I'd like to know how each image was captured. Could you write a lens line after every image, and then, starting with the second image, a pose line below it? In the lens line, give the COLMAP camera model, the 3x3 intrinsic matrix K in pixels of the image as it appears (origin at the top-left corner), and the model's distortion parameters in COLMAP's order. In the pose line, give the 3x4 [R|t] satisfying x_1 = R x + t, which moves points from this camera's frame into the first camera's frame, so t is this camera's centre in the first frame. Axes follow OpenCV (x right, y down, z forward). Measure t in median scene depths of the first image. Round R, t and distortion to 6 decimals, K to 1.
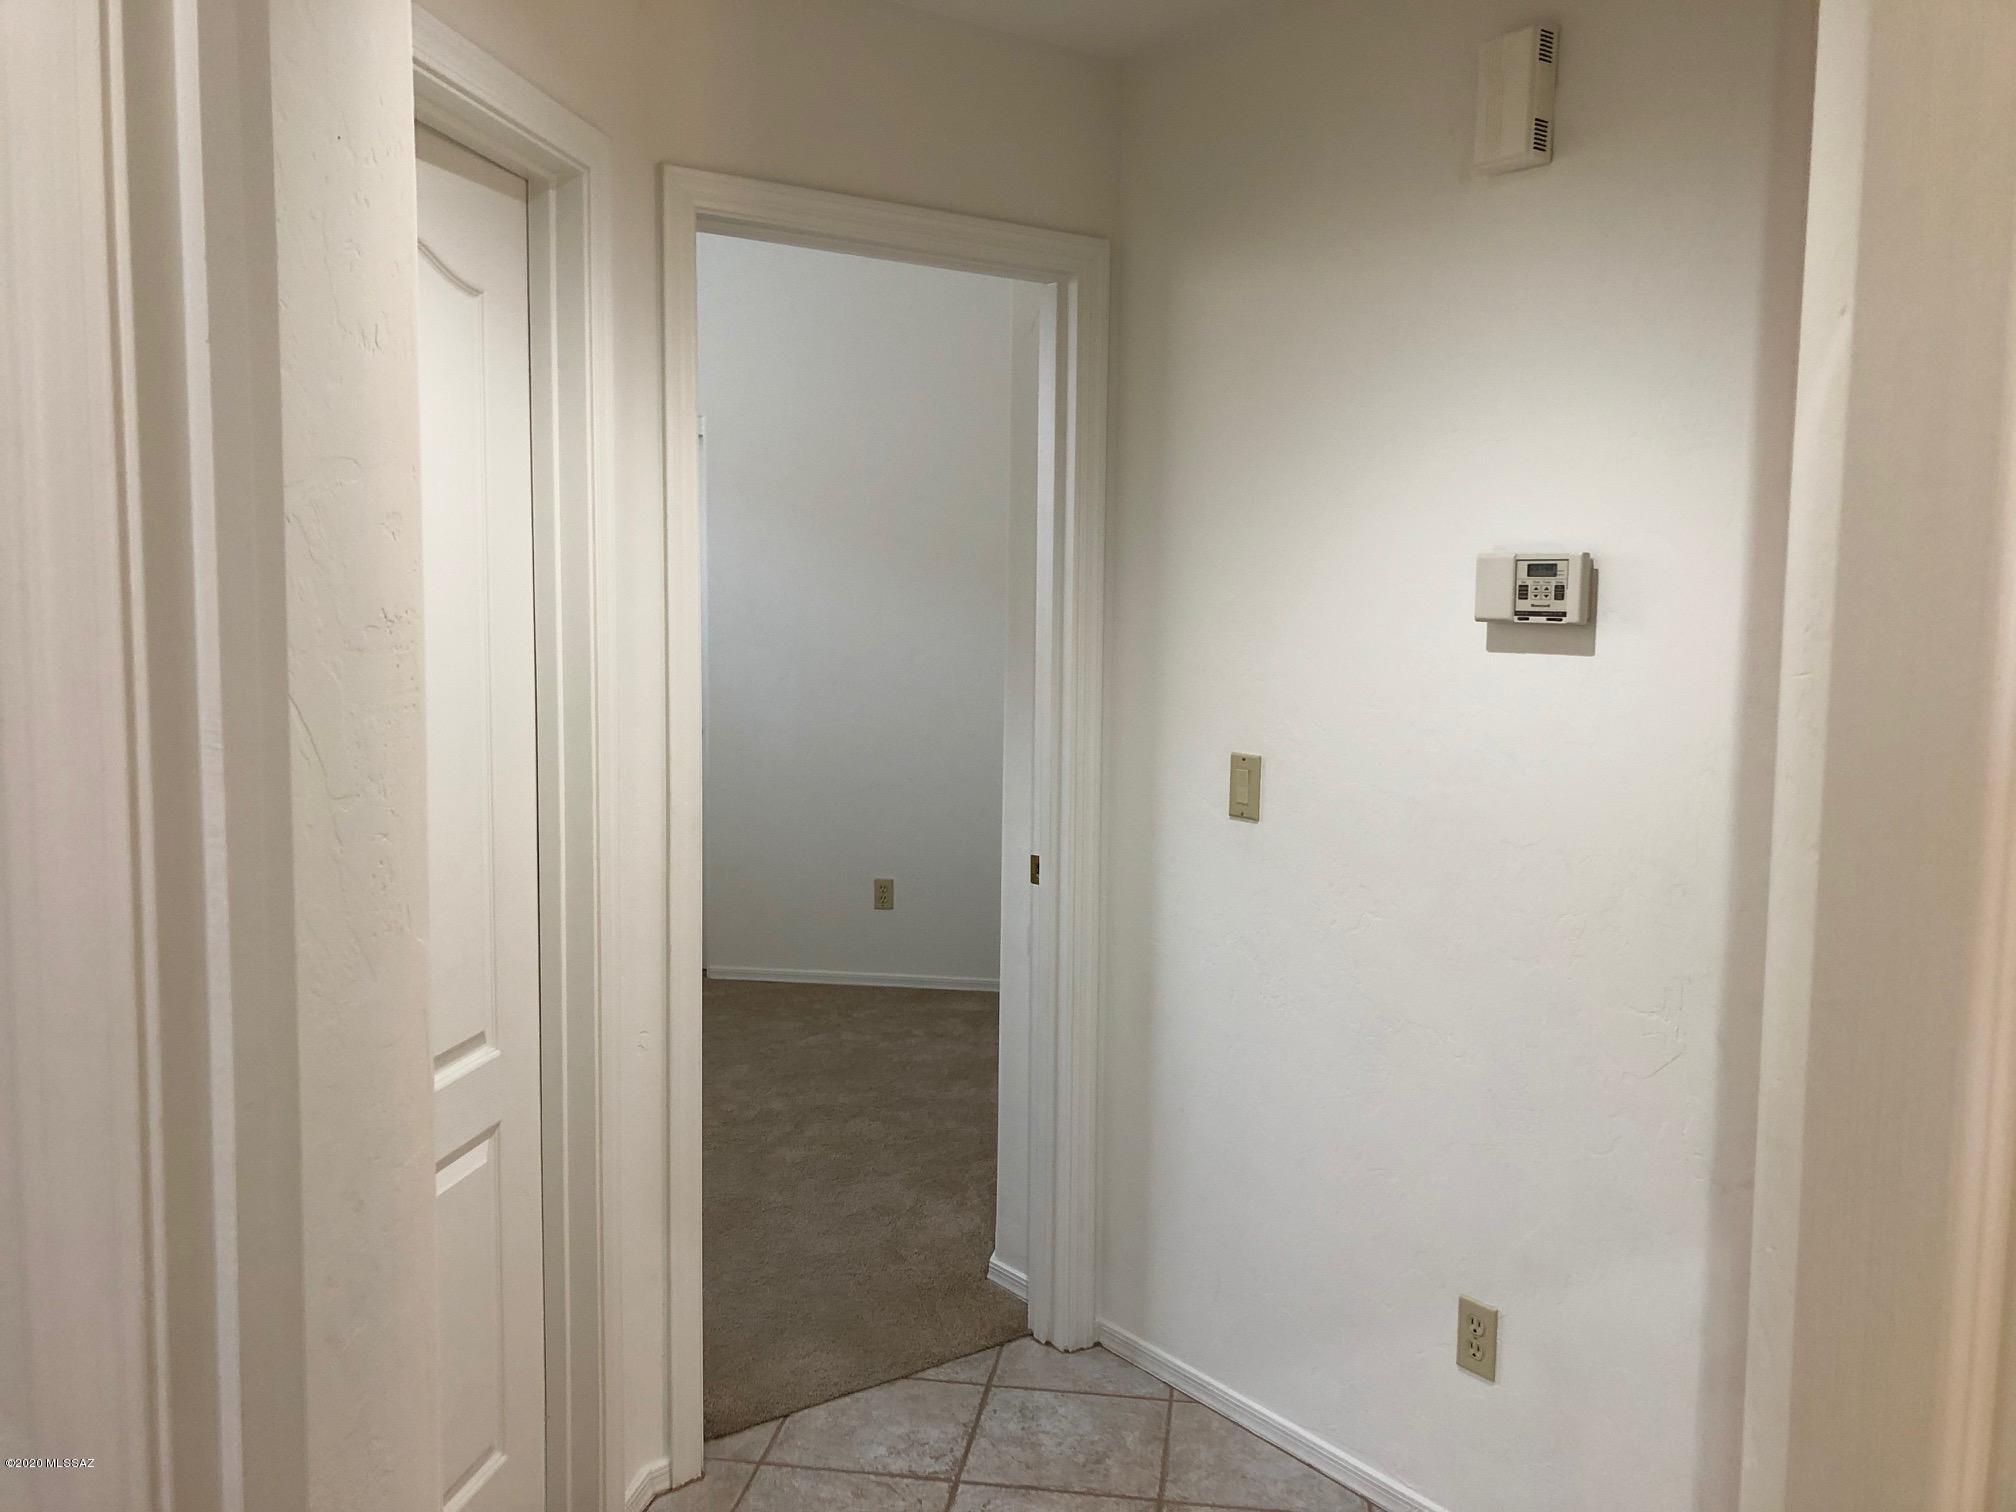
lens RADIAL K [[1667.7, 0, 1008.7], [0, 1667.7, 759.4], [0, 0, 1]] dist [0.037323, -0.034115]
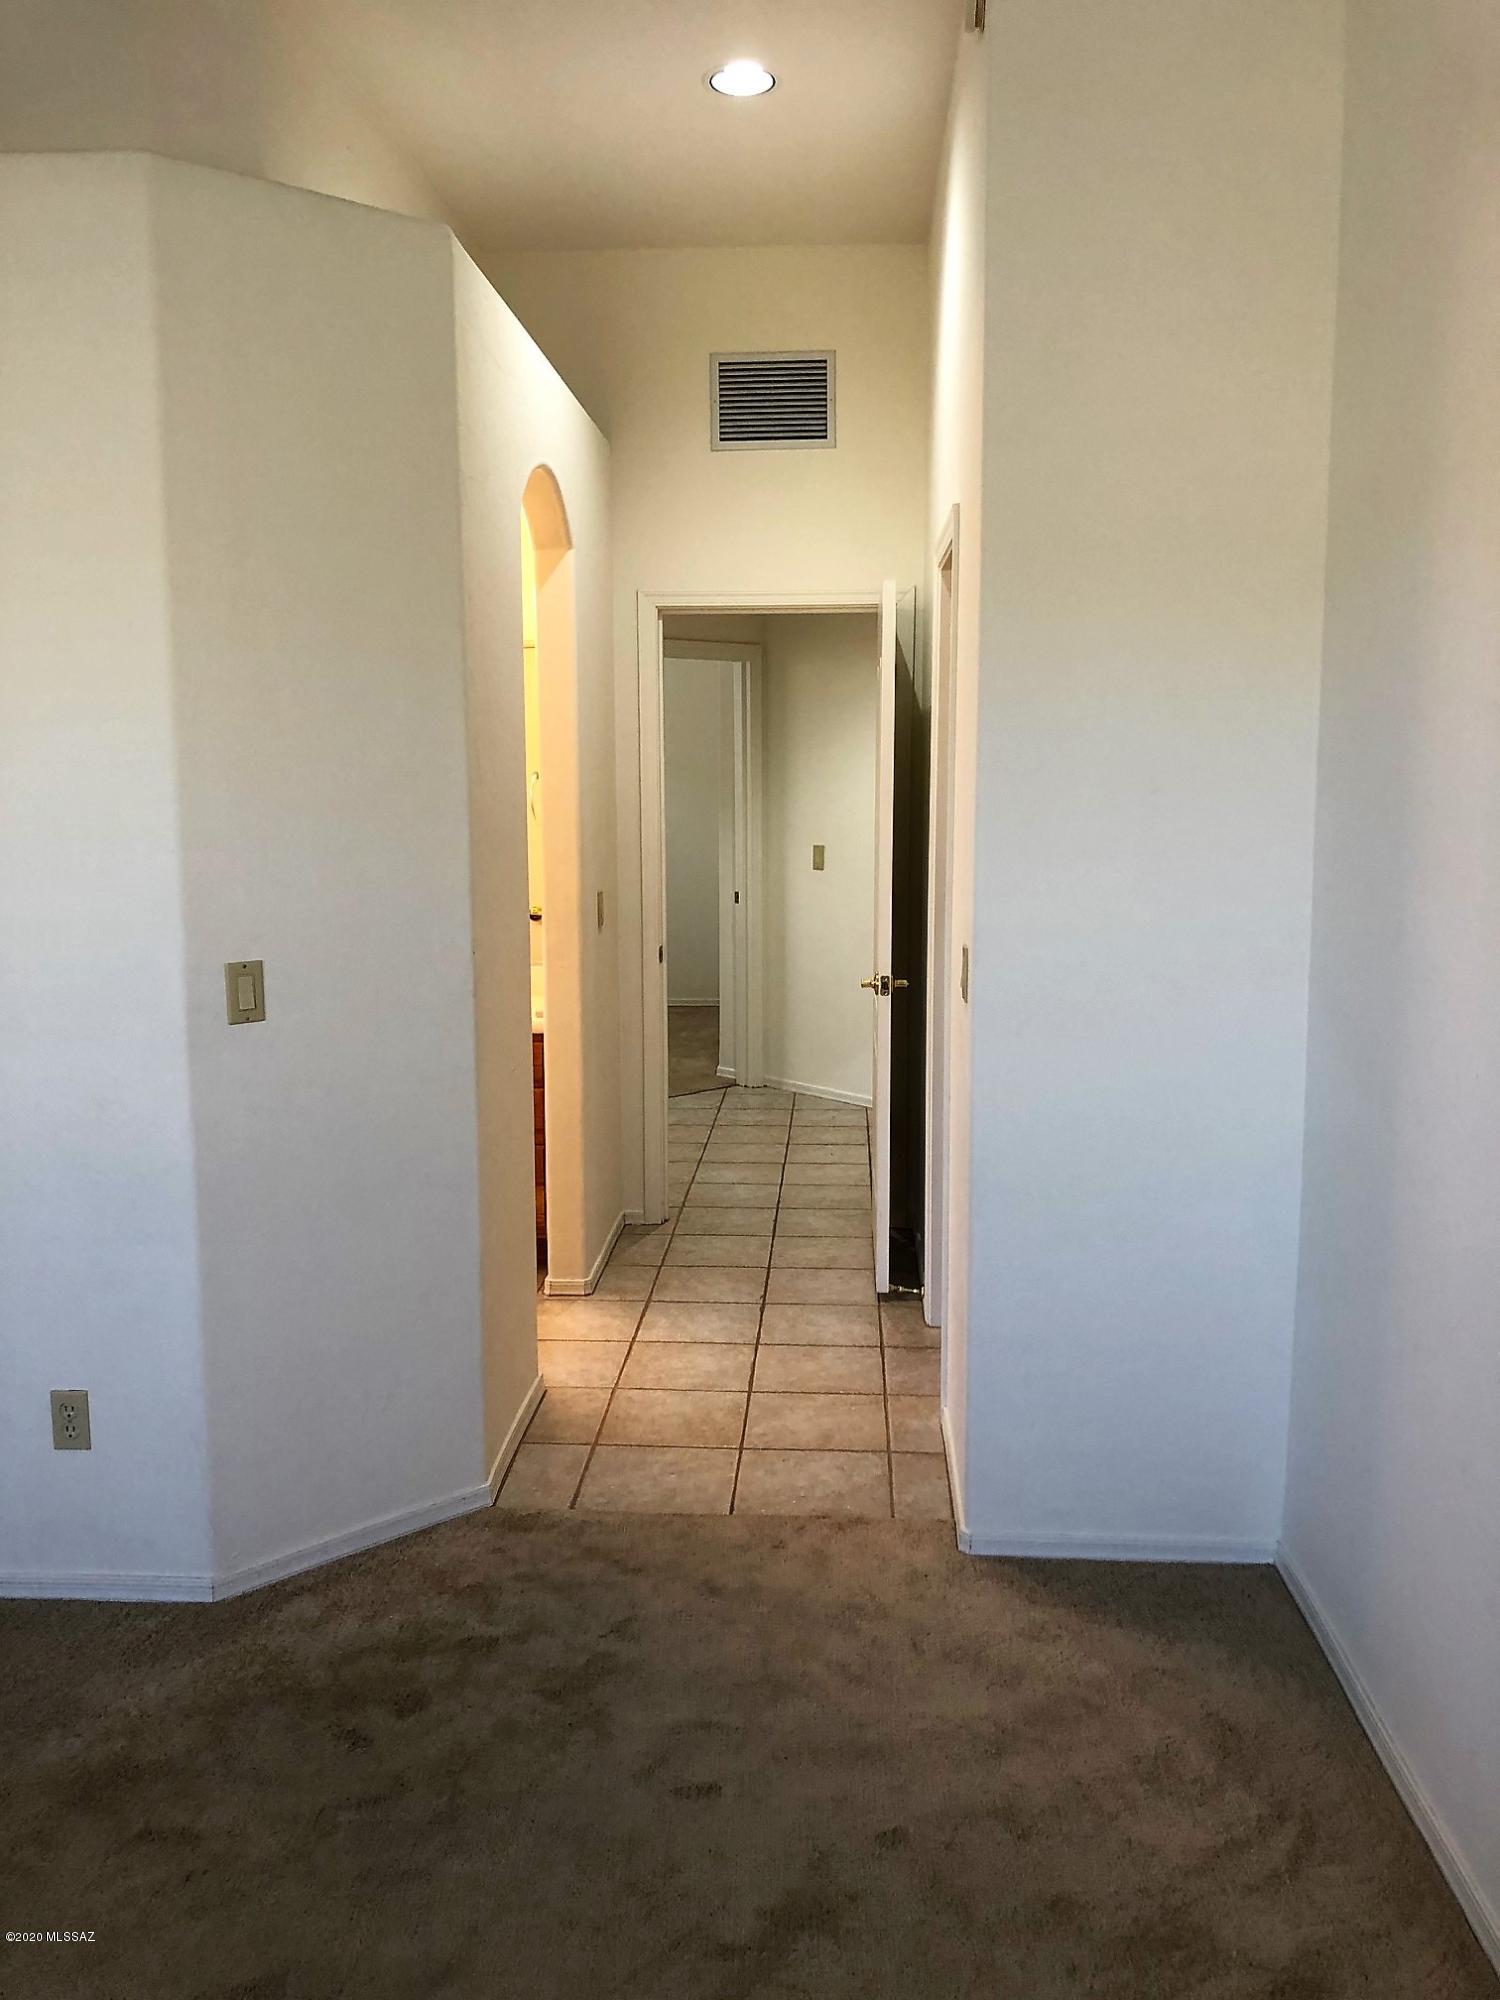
lens RADIAL K [[1654.4, 0, 751.4], [0, 1654.4, 995.6], [0, 0, 1]] dist [0.037323, -0.034115]
pose [[0.998975, -0.020360, 0.040439, -0.064923], [0.017840, 0.997933, 0.061730, 0.066284], [-0.041613, -0.060945, 0.997273, -1.457907]]
